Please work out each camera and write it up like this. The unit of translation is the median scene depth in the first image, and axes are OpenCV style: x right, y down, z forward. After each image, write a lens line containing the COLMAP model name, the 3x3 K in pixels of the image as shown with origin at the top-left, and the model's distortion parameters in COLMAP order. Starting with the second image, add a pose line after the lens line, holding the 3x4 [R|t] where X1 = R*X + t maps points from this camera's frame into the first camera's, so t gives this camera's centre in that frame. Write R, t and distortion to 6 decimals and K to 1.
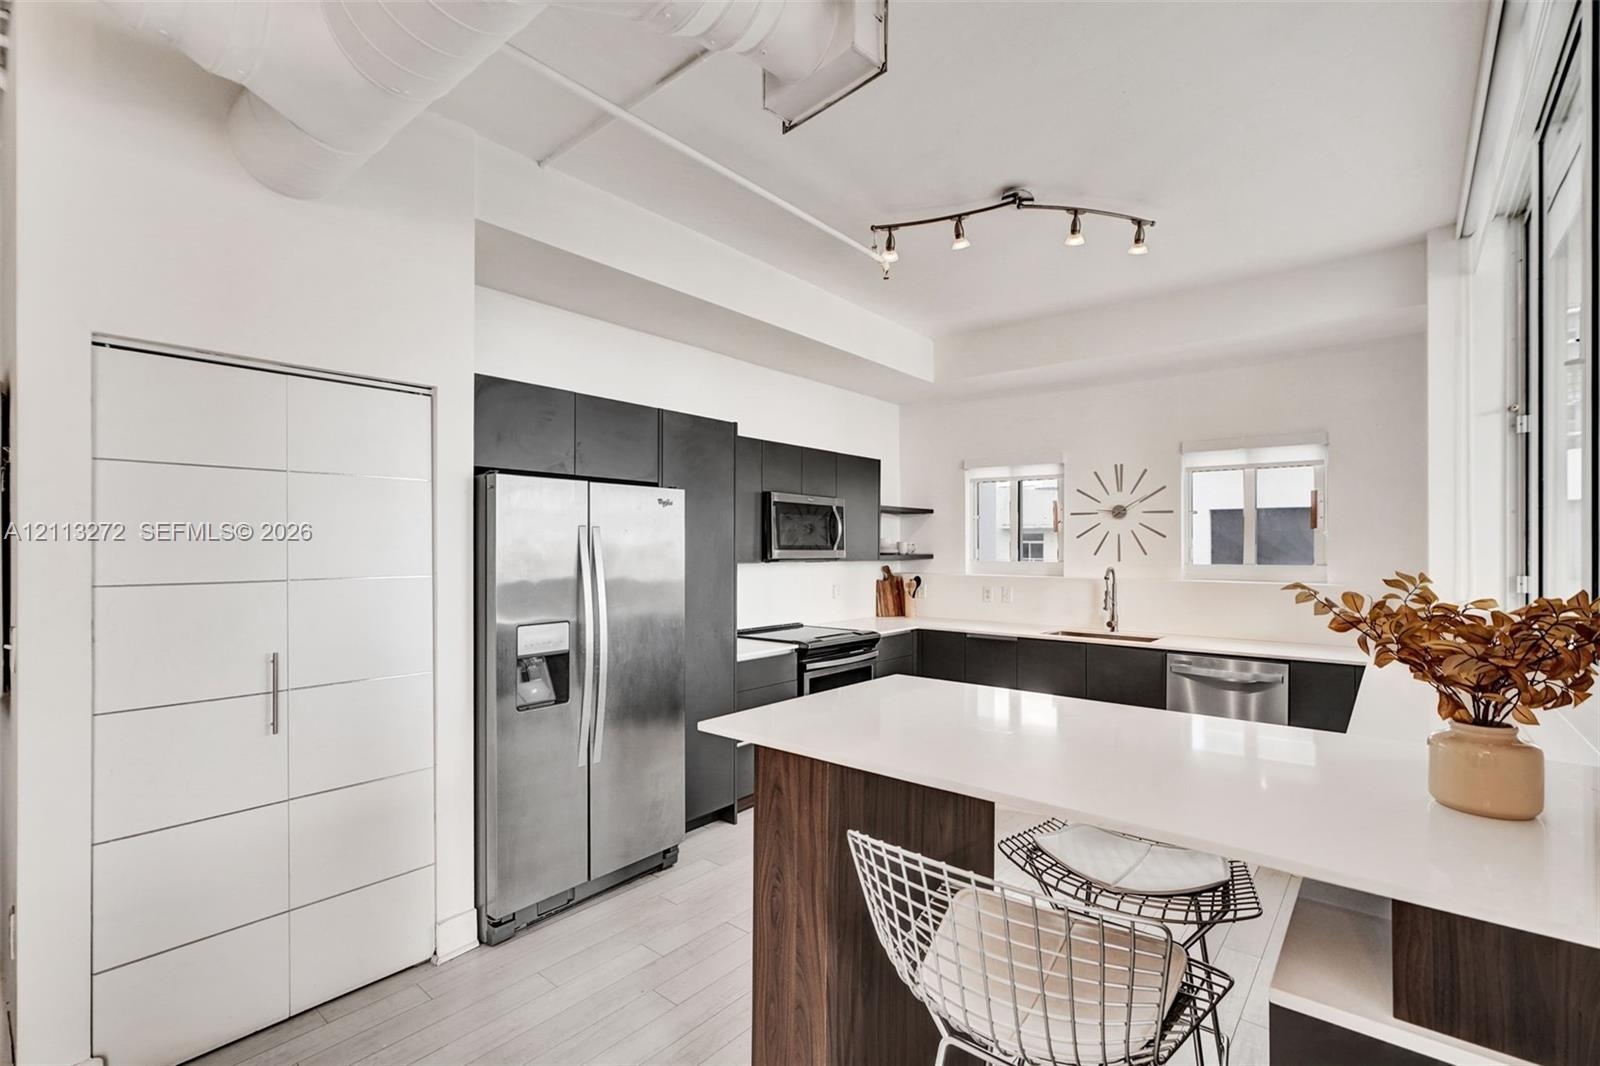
lens RADIAL K [[718.8, 0, 802.4], [0, 718.8, 531.3], [0, 0, 1]] dist [-0.004055, -0.000204]
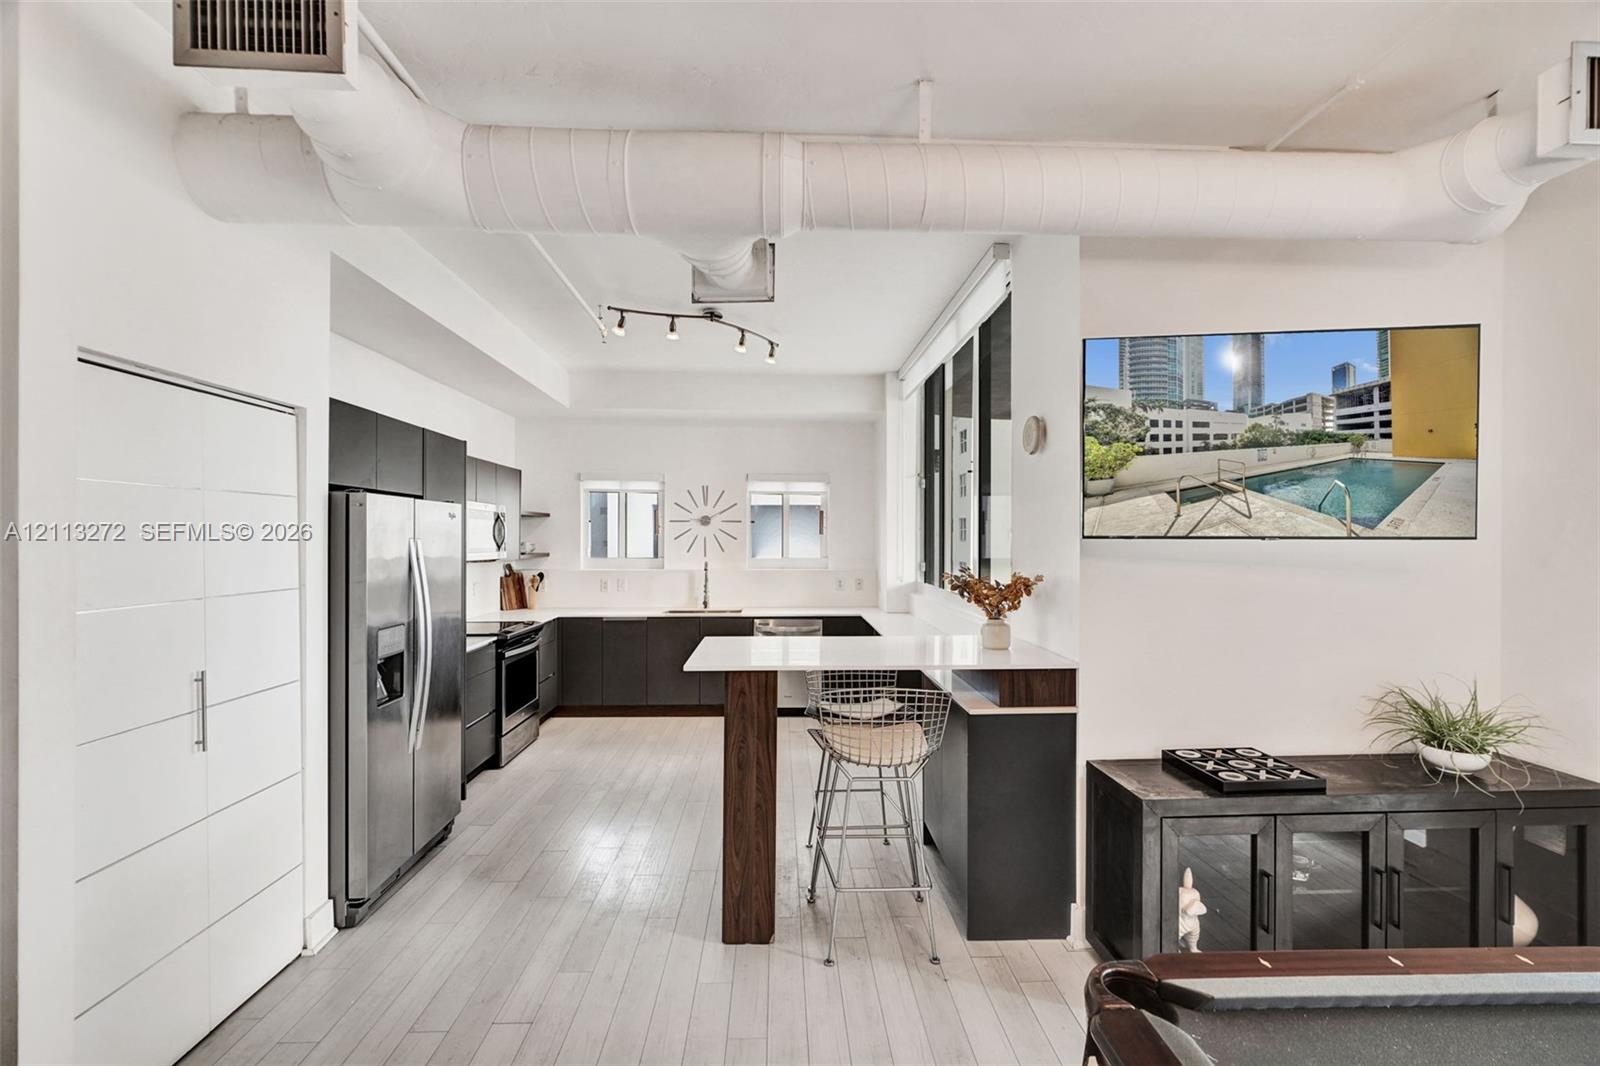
lens RADIAL K [[715.5, 0, 797.2], [0, 715.5, 513.6], [0, 0, 1]] dist [-0.001386, 0.000087]
pose [[0.743387, 0.022598, 0.668480, -0.562427], [-0.015548, 0.999743, -0.016507, -0.034384], [-0.668681, 0.001878, 0.743547, -0.216413]]
